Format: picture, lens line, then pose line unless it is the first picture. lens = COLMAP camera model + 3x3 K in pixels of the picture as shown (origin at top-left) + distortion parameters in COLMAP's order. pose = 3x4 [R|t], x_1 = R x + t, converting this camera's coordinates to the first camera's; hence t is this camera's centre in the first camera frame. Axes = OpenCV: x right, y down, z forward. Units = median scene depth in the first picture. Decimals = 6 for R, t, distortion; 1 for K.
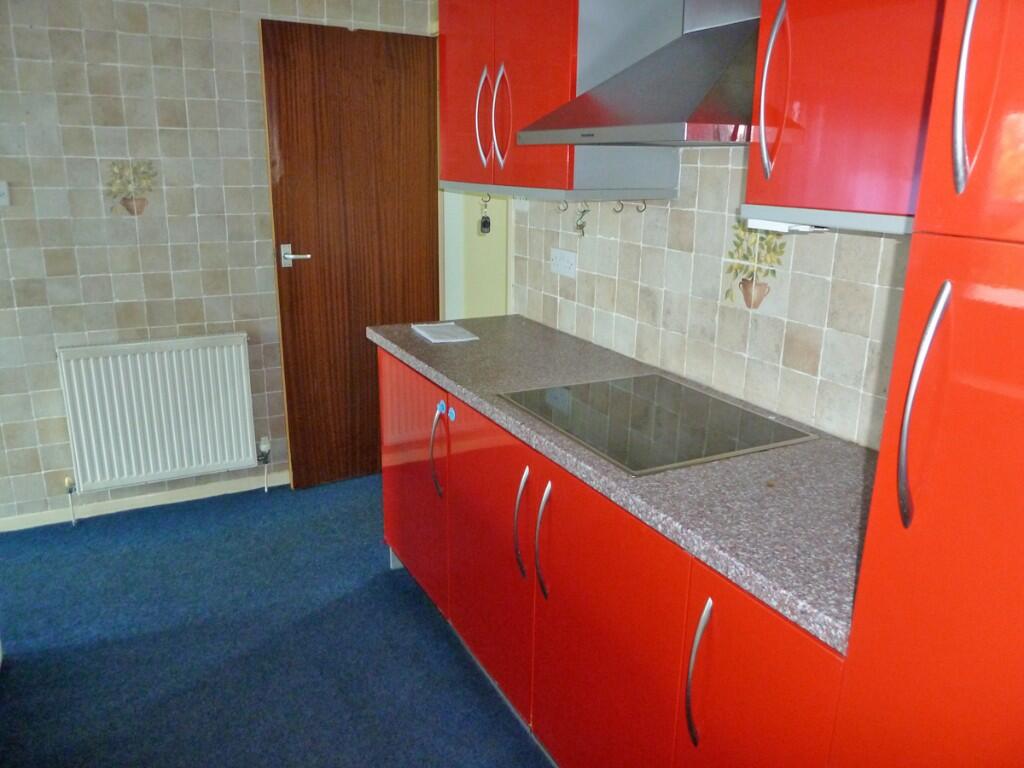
lens RADIAL K [[776.3, 0, 512.0], [0, 776.3, 384.0], [0, 0, 1]] dist [-0.042623, 0.003736]
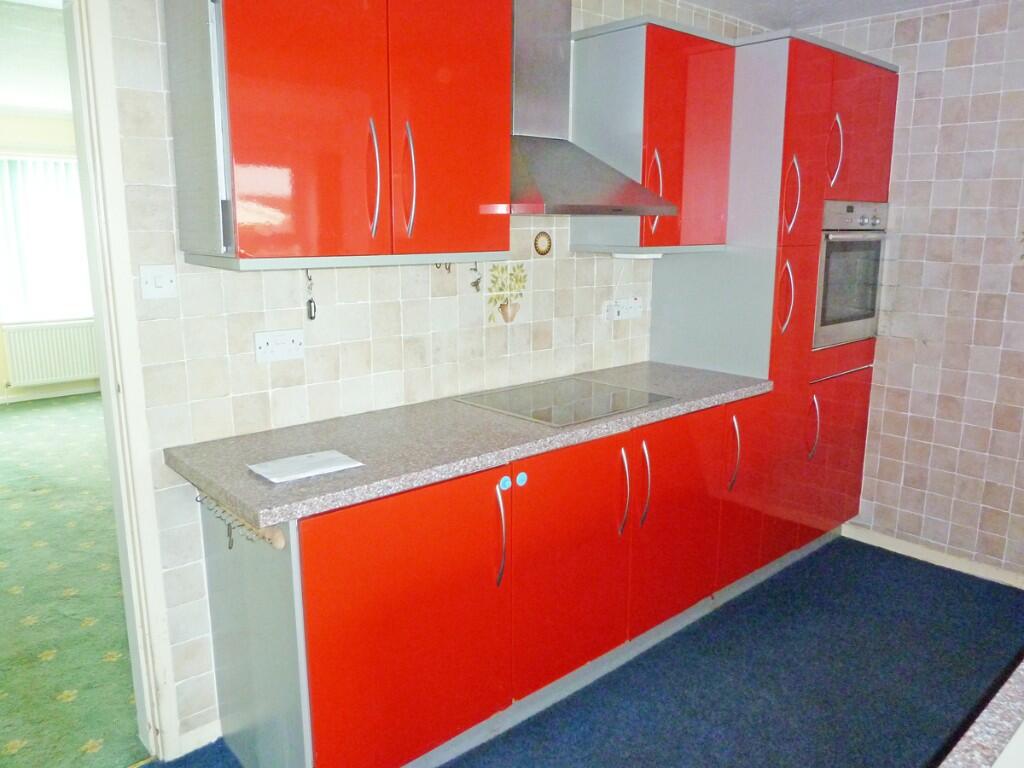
lens RADIAL K [[776.3, 0, 512.0], [0, 776.3, 384.0], [0, 0, 1]] dist [-0.042623, 0.003736]
pose [[-0.245874, -0.210799, 0.946102, -1.103336], [0.265400, 0.924125, 0.274875, -0.390473], [-0.932260, 0.318680, -0.171273, 1.275209]]
